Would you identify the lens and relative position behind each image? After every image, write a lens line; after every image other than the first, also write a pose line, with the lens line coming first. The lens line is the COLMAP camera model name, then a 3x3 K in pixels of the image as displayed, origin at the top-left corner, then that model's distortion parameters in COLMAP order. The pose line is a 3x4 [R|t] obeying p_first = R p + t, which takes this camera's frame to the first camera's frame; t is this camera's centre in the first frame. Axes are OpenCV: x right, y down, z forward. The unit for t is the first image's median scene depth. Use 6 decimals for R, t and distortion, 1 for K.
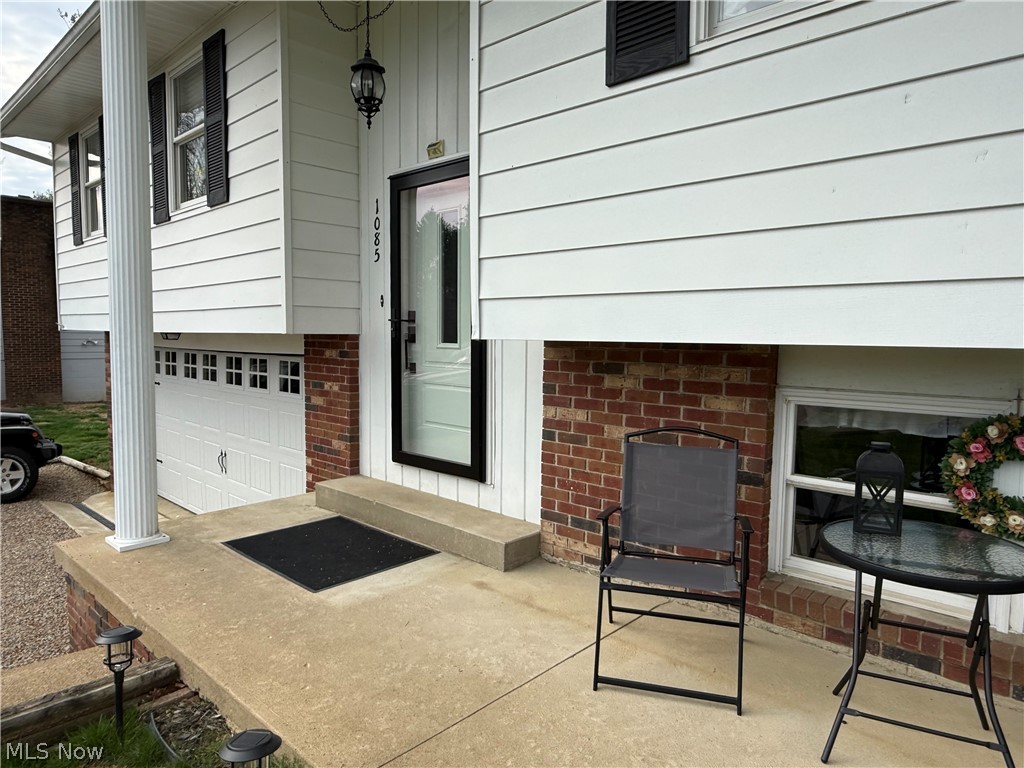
lens RADIAL K [[663.6, 0, 514.2], [0, 663.6, 386.6], [0, 0, 1]] dist [-0.010083, 0.011064]
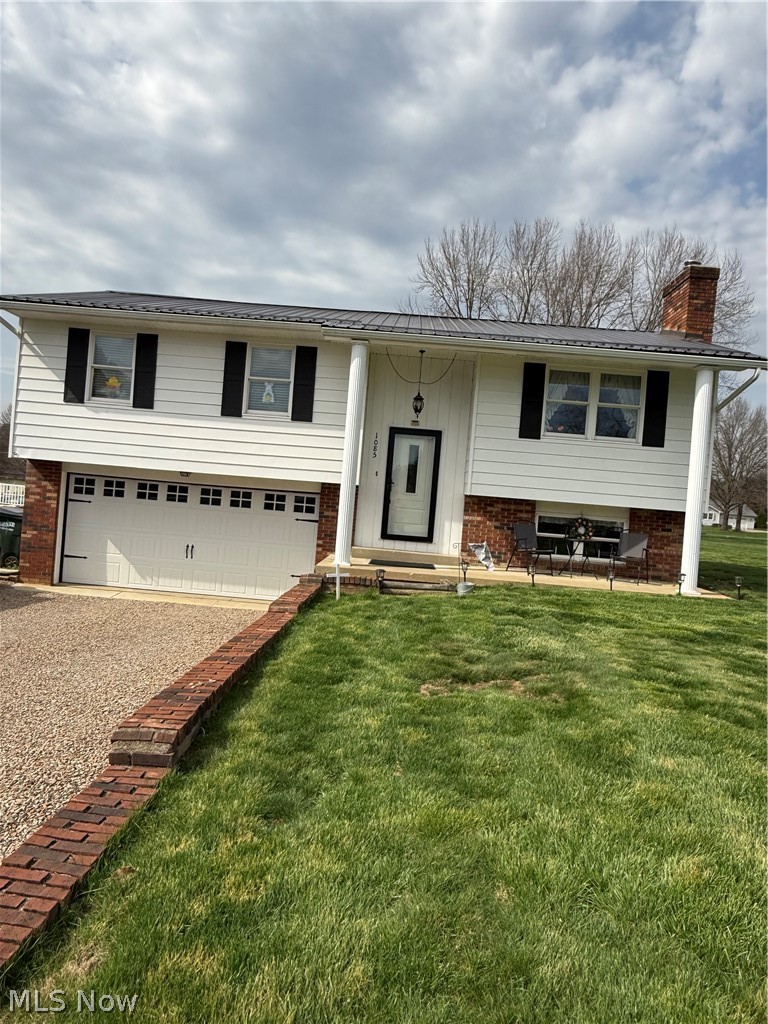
lens RADIAL K [[663.6, 0, 390.4], [0, 663.6, 493.2], [0, 0, 1]] dist [-0.010083, 0.011064]
pose [[0.746317, 0.050722, 0.663655, -2.339449], [-0.017063, 0.998222, -0.057103, 0.109458], [-0.665372, 0.031293, 0.745856, -1.141043]]
